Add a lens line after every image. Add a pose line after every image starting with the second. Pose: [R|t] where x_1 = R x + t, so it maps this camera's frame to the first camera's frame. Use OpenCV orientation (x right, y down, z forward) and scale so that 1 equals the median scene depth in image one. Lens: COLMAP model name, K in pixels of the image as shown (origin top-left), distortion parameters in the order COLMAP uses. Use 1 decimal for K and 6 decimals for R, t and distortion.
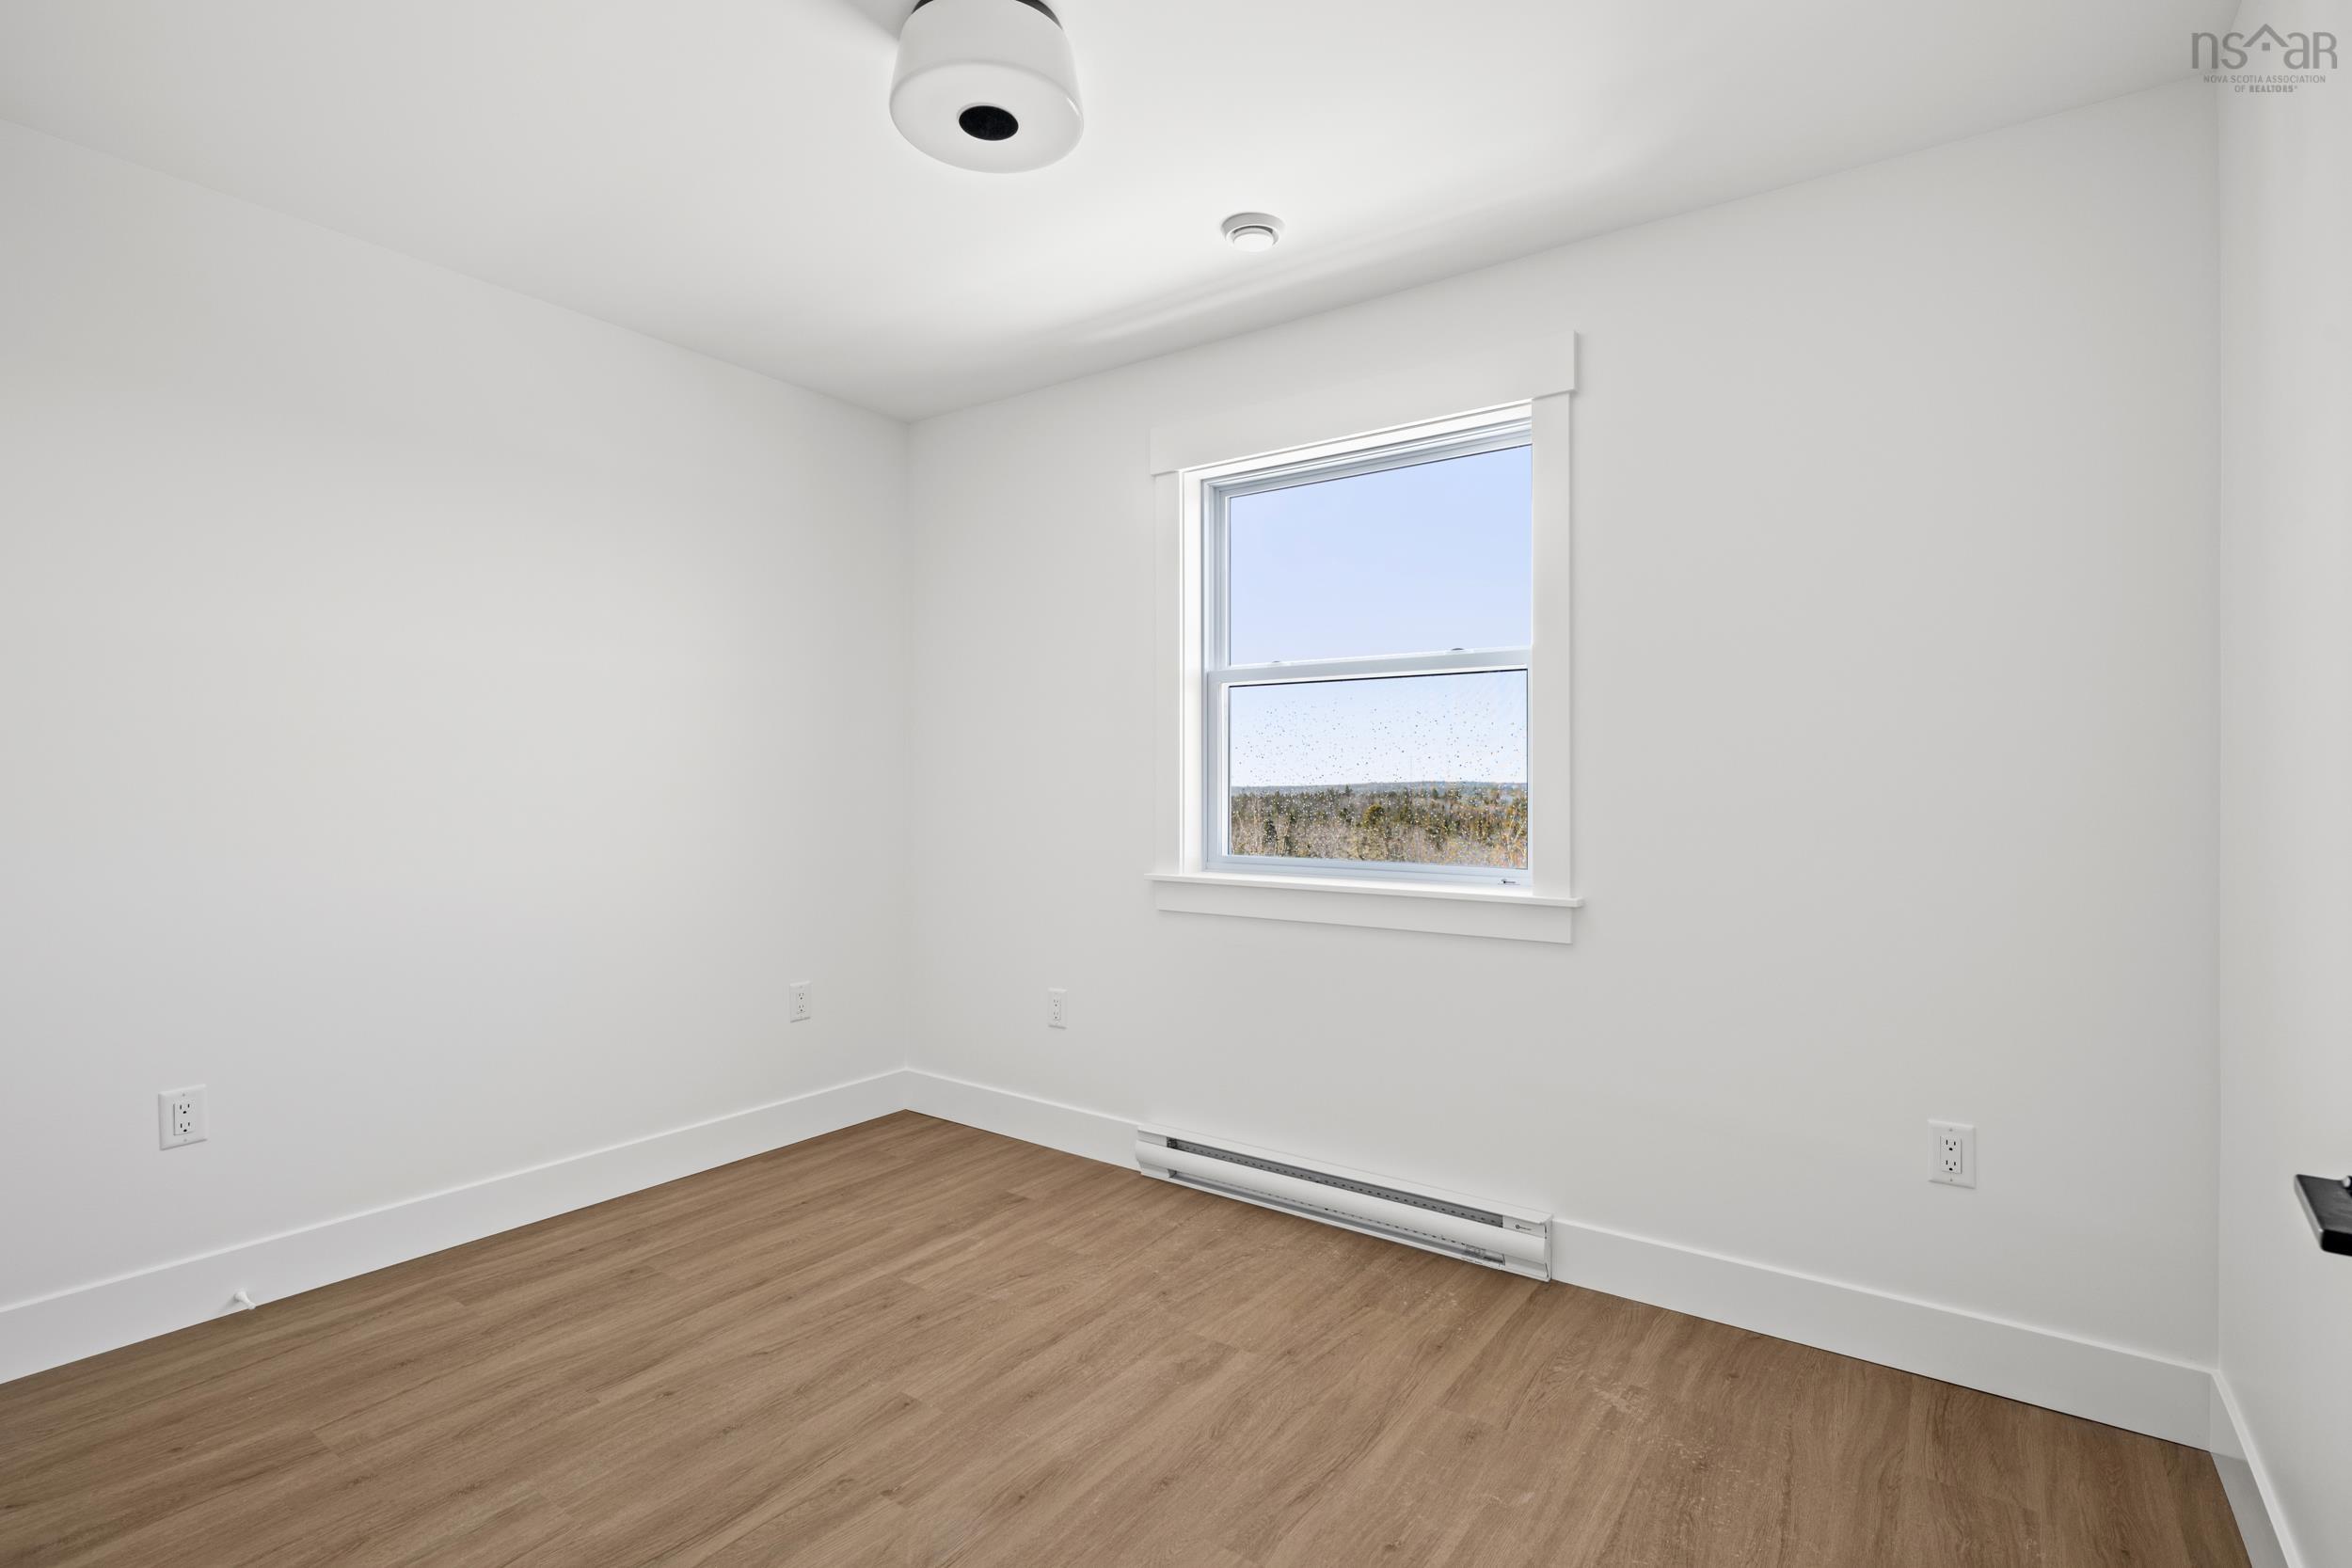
lens RADIAL K [[1125.4, 0, 1176.0], [0, 1125.4, 784.0], [0, 0, 1]] dist [-0.001843, -0.000243]
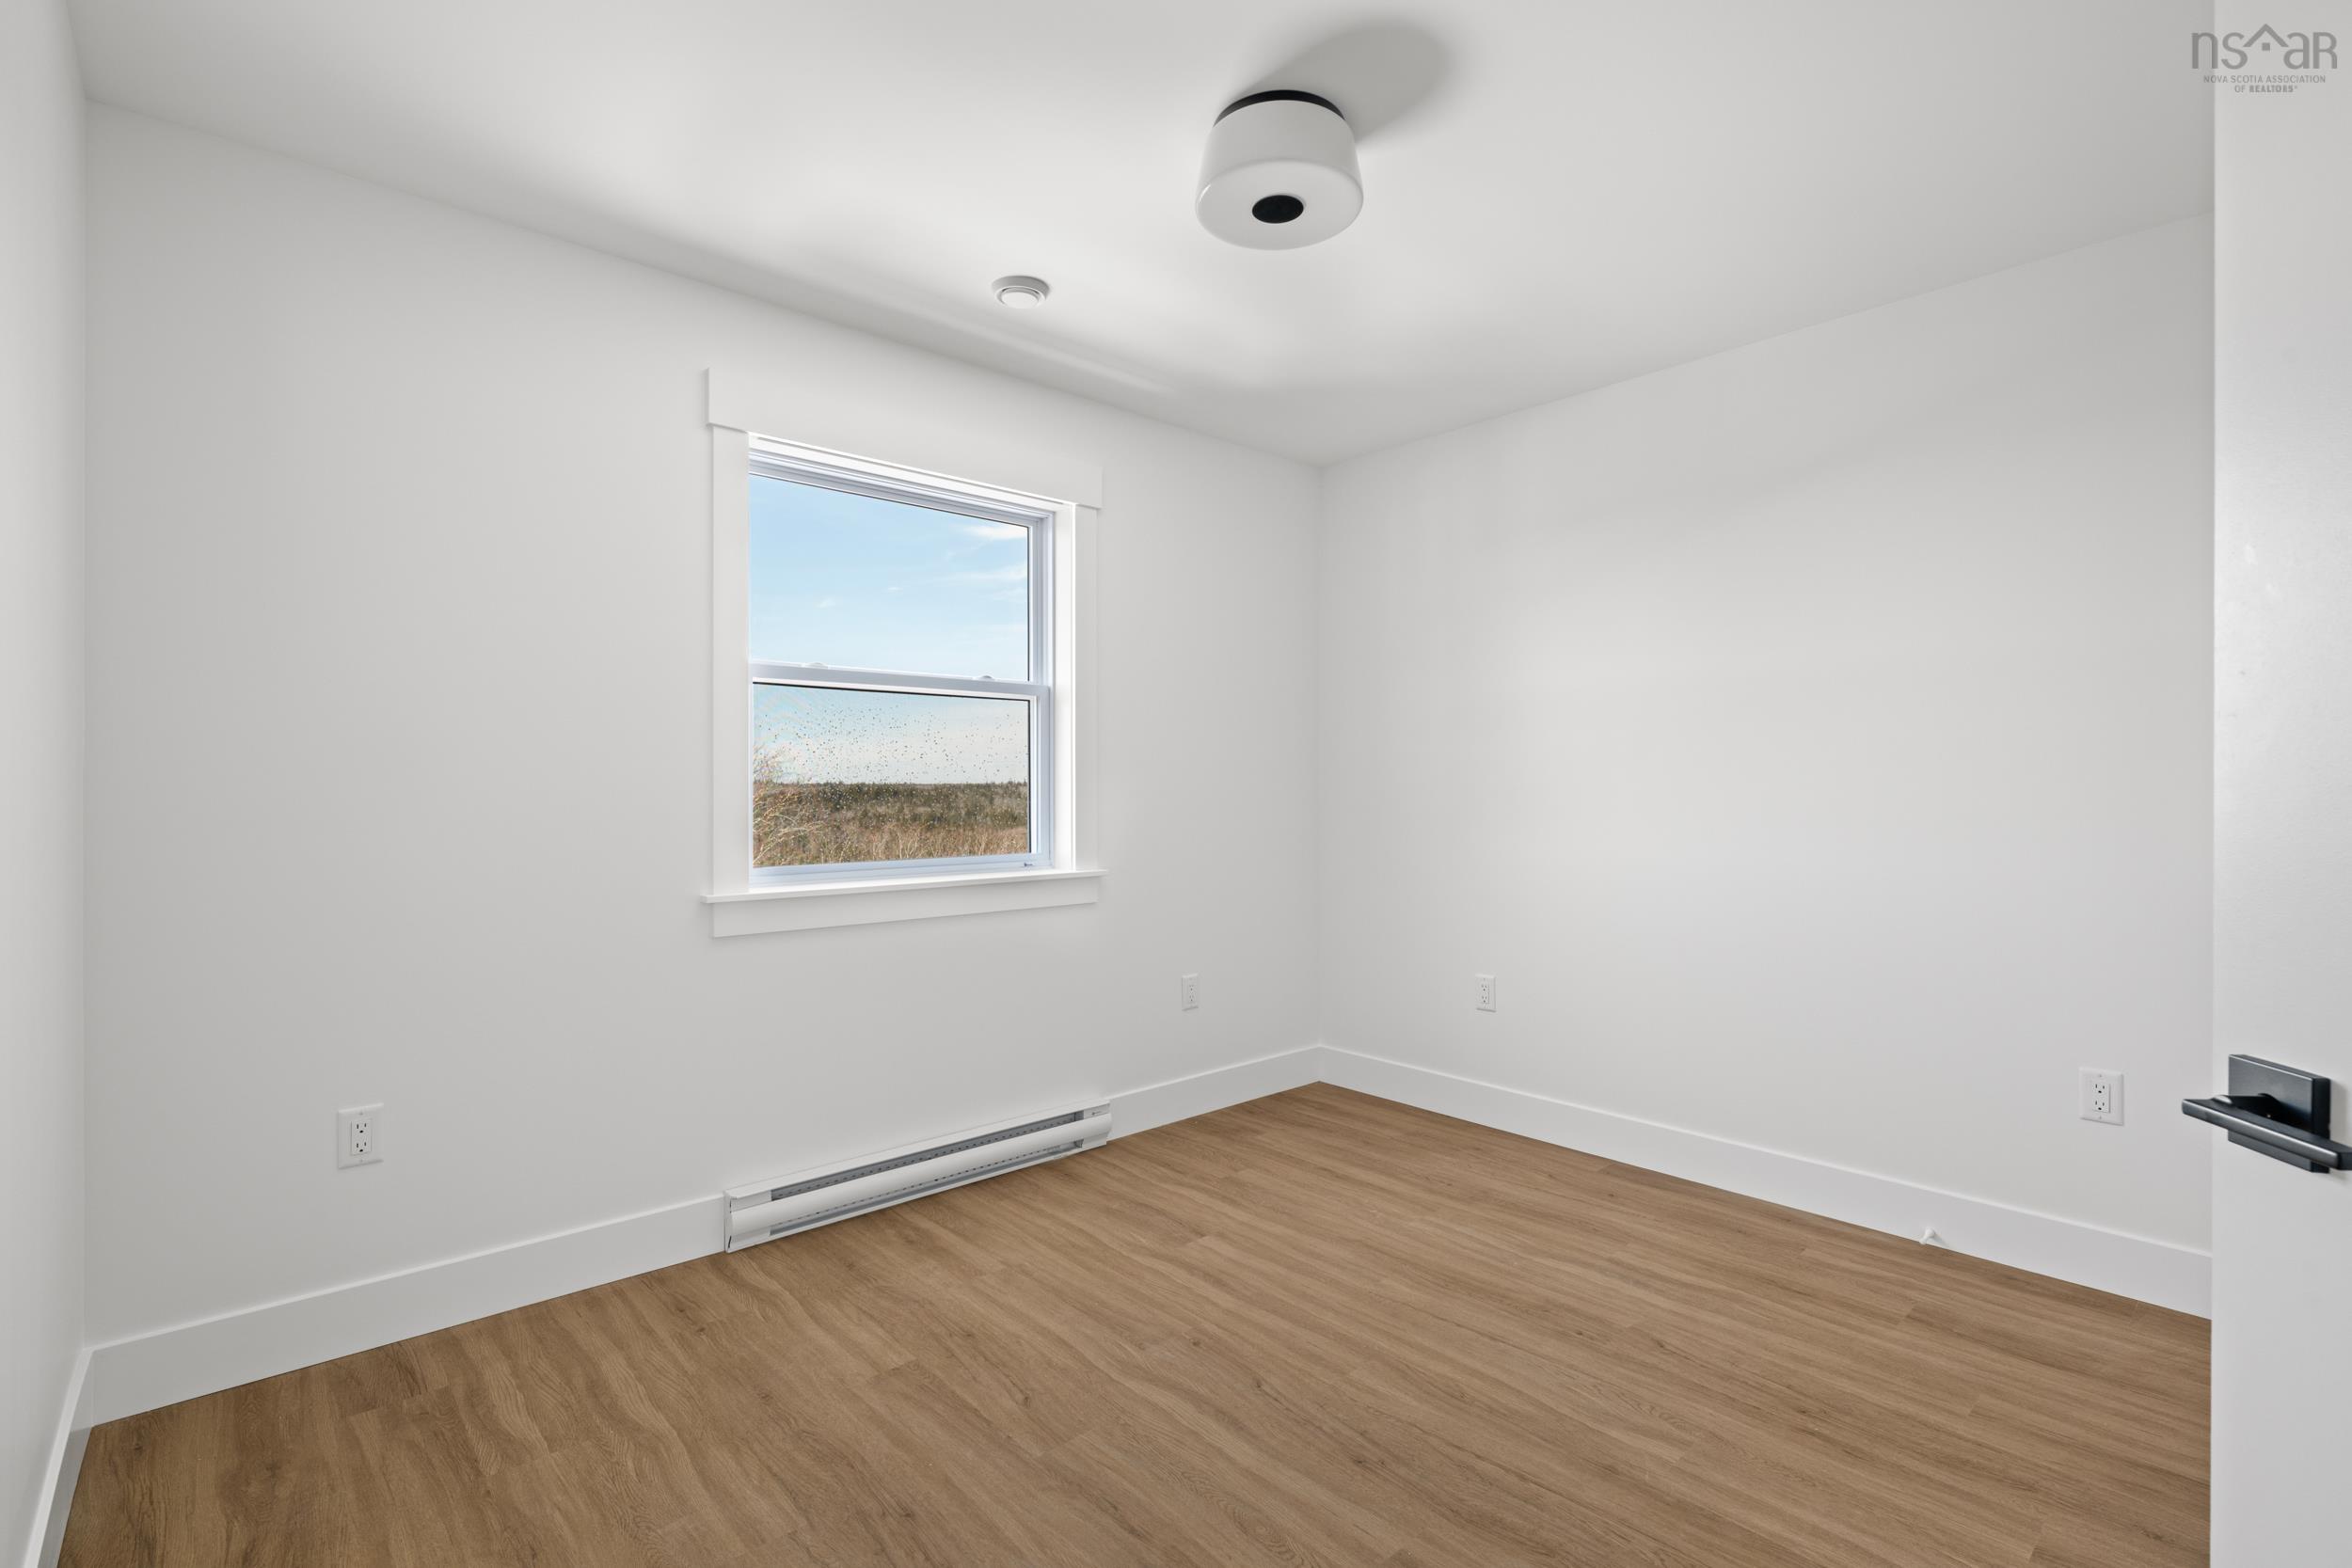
lens RADIAL K [[1045.6, 0, 1176.0], [0, 1045.6, 784.0], [0, 0, 1]] dist [0.000352, 0.000060]
pose [[0.206560, -0.003510, 0.978428, -0.833701], [-0.003863, 0.999983, 0.004403, -0.010652], [-0.978426, -0.004689, 0.206543, 0.586001]]
